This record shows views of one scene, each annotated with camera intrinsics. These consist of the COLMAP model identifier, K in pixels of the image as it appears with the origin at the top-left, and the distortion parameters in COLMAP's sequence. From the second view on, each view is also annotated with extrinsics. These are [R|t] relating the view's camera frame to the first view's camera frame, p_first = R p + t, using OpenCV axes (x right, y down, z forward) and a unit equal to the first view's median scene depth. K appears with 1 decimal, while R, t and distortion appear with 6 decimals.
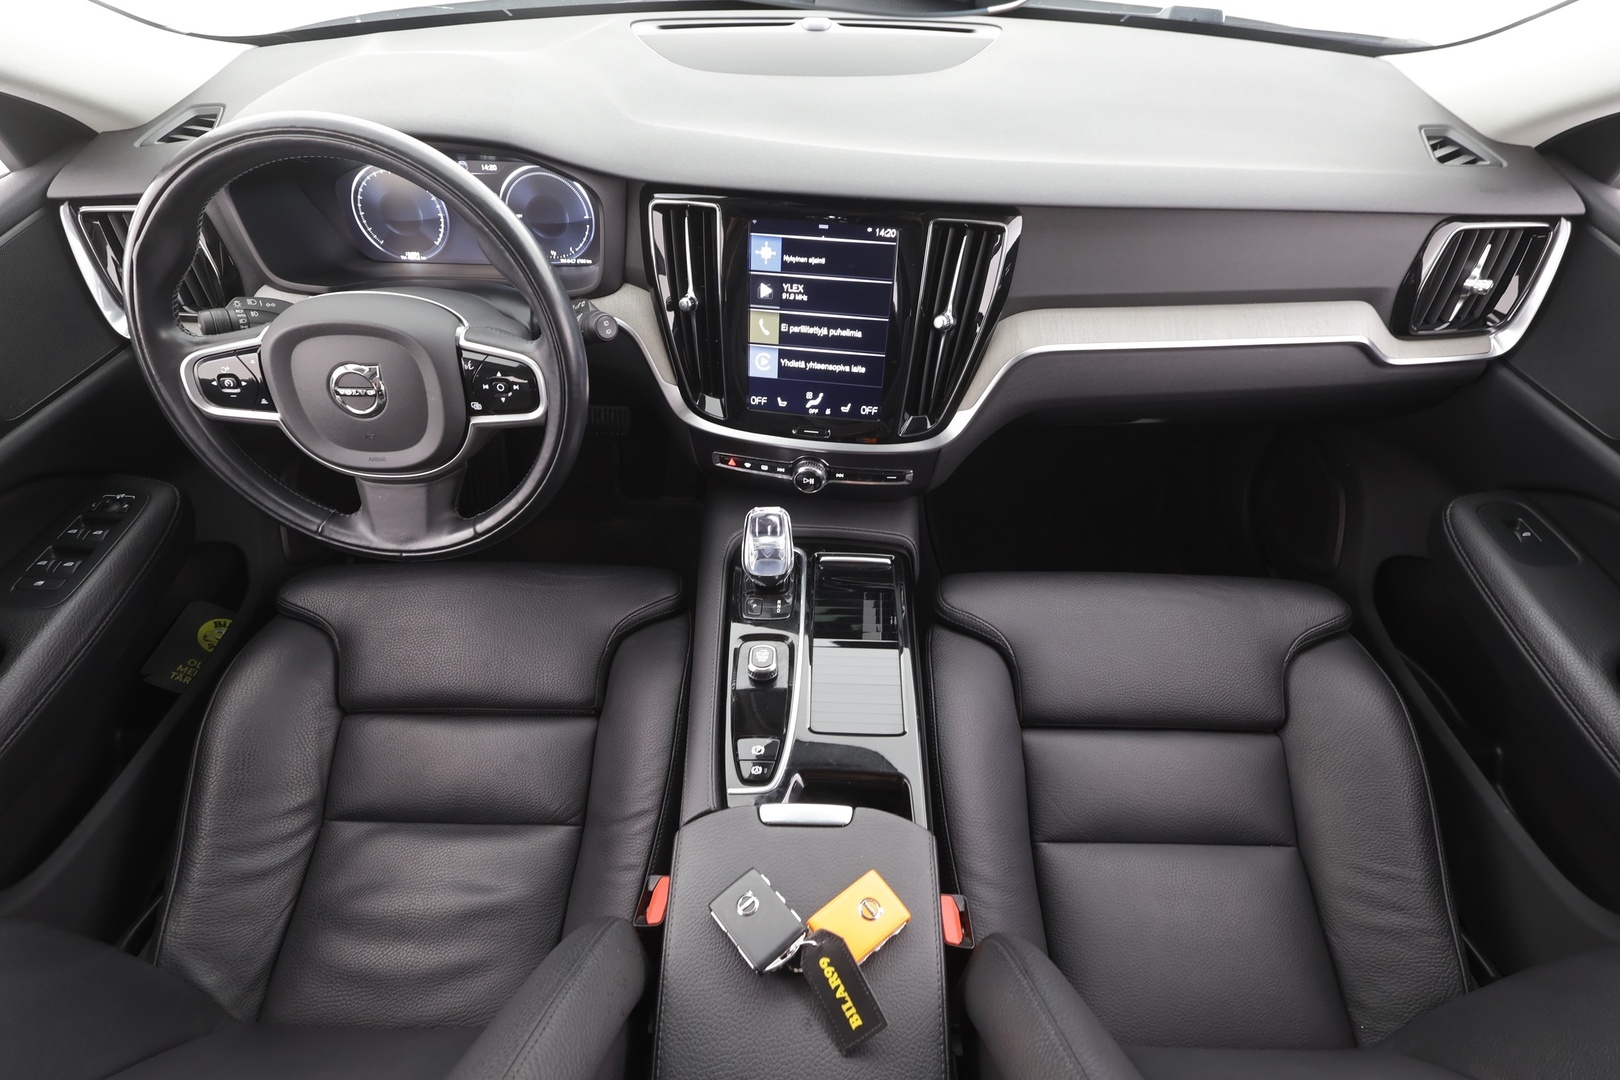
lens RADIAL K [[742.7, 0, 810.0], [0, 742.7, 540.0], [0, 0, 1]] dist [-0.001666, 0.001642]
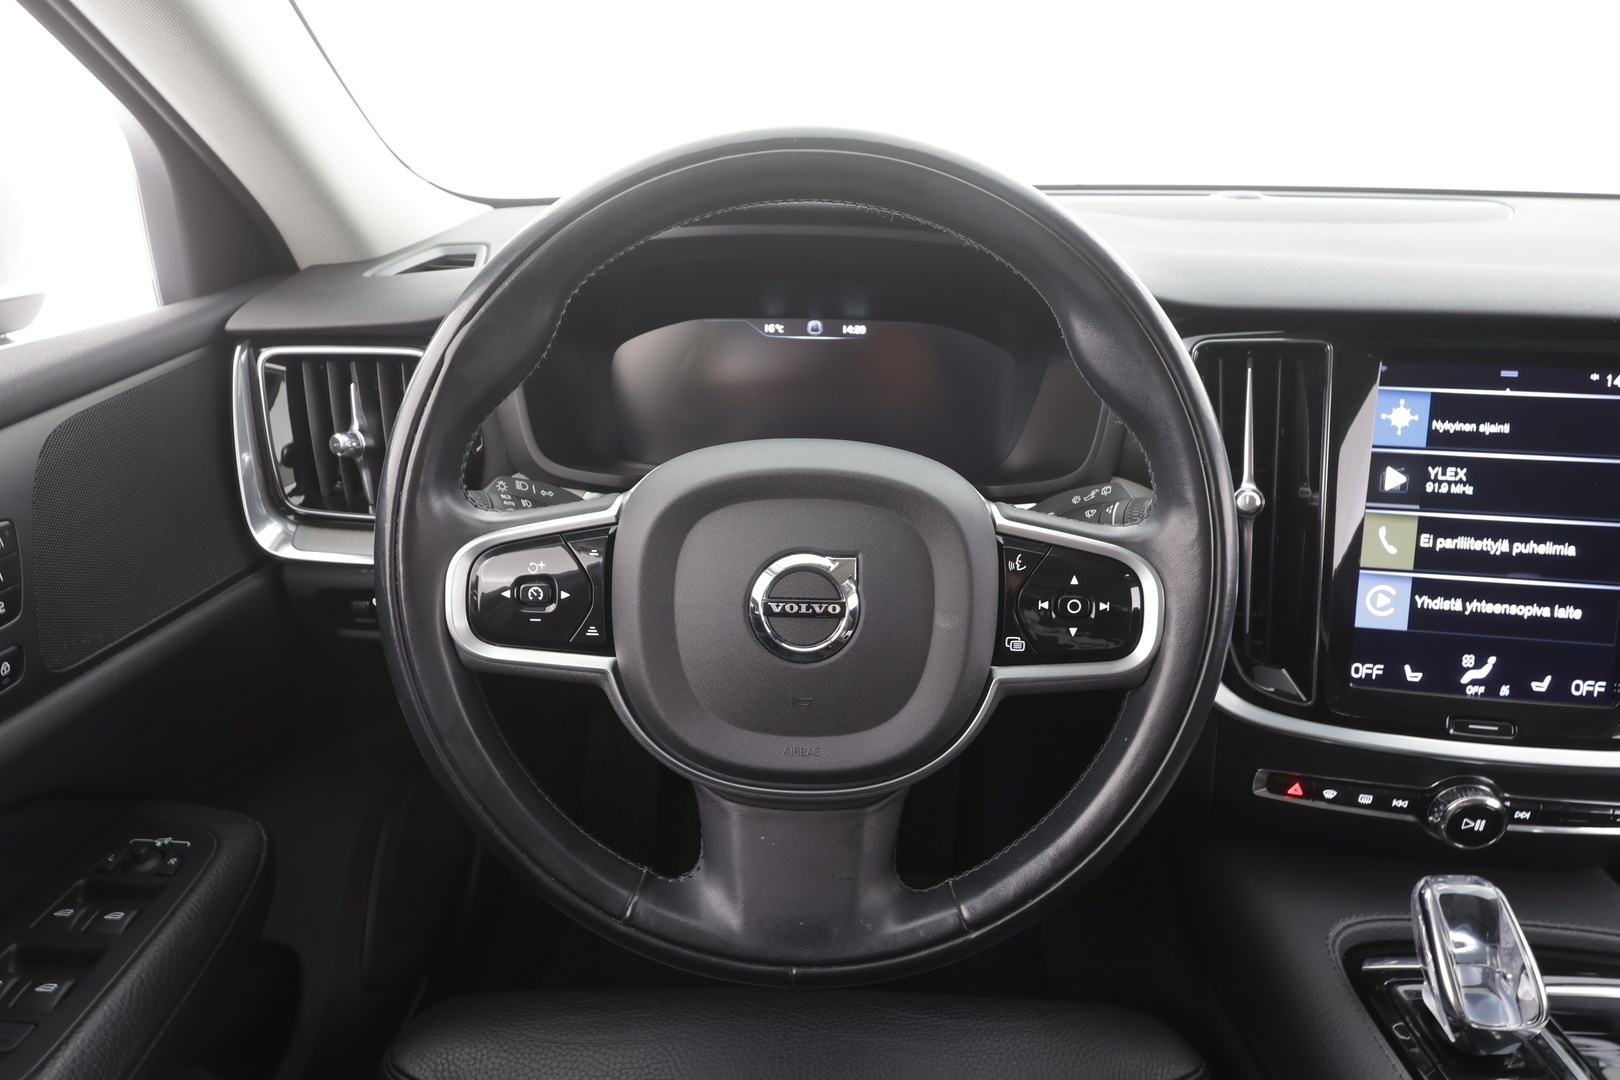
lens RADIAL K [[920.3, 0, 806.9], [0, 920.3, 549.1], [0, 0, 1]] dist [0.000491, 0.001297]
pose [[0.999950, 0.006714, -0.007344, -0.506917], [-0.009103, 0.915238, -0.402811, 0.008830], [0.004017, 0.402858, 0.915254, 0.355695]]
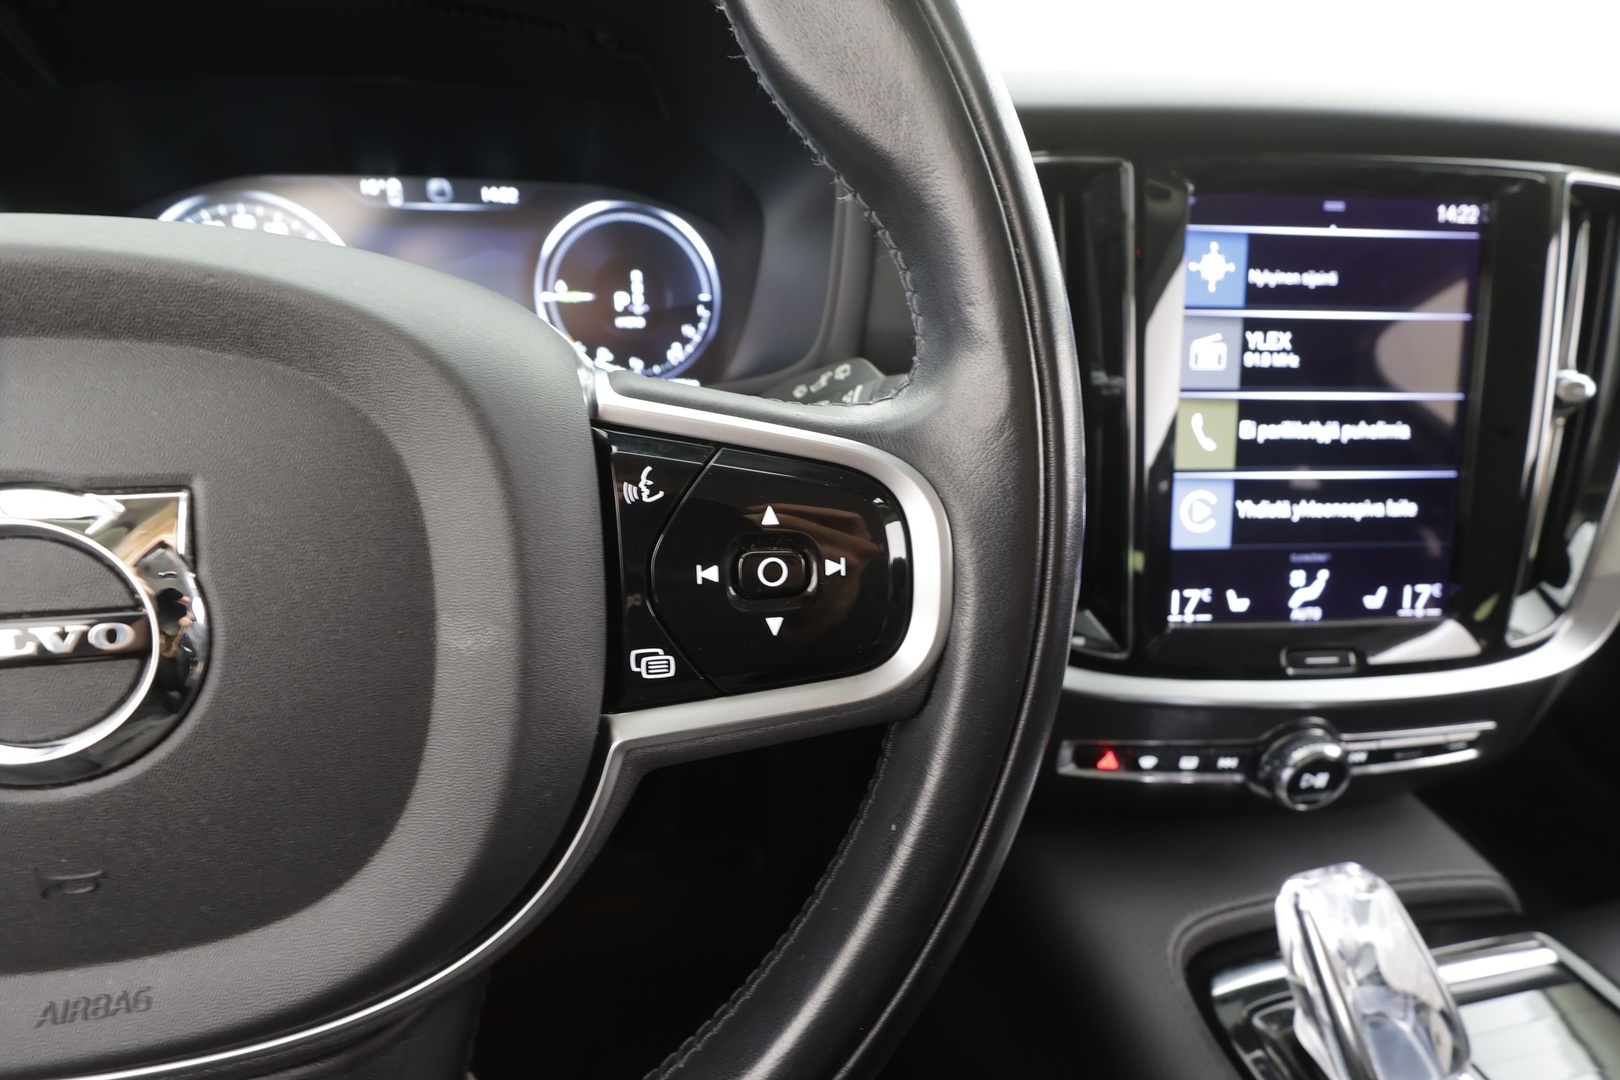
lens RADIAL K [[742.7, 0, 810.0], [0, 742.7, 540.0], [0, 0, 1]] dist [-0.001666, 0.001642]
pose [[0.974278, -0.078749, 0.211144, -0.388152], [0.149430, 0.927099, -0.343741, -0.112947], [-0.168682, 0.366450, 0.915020, 0.667114]]
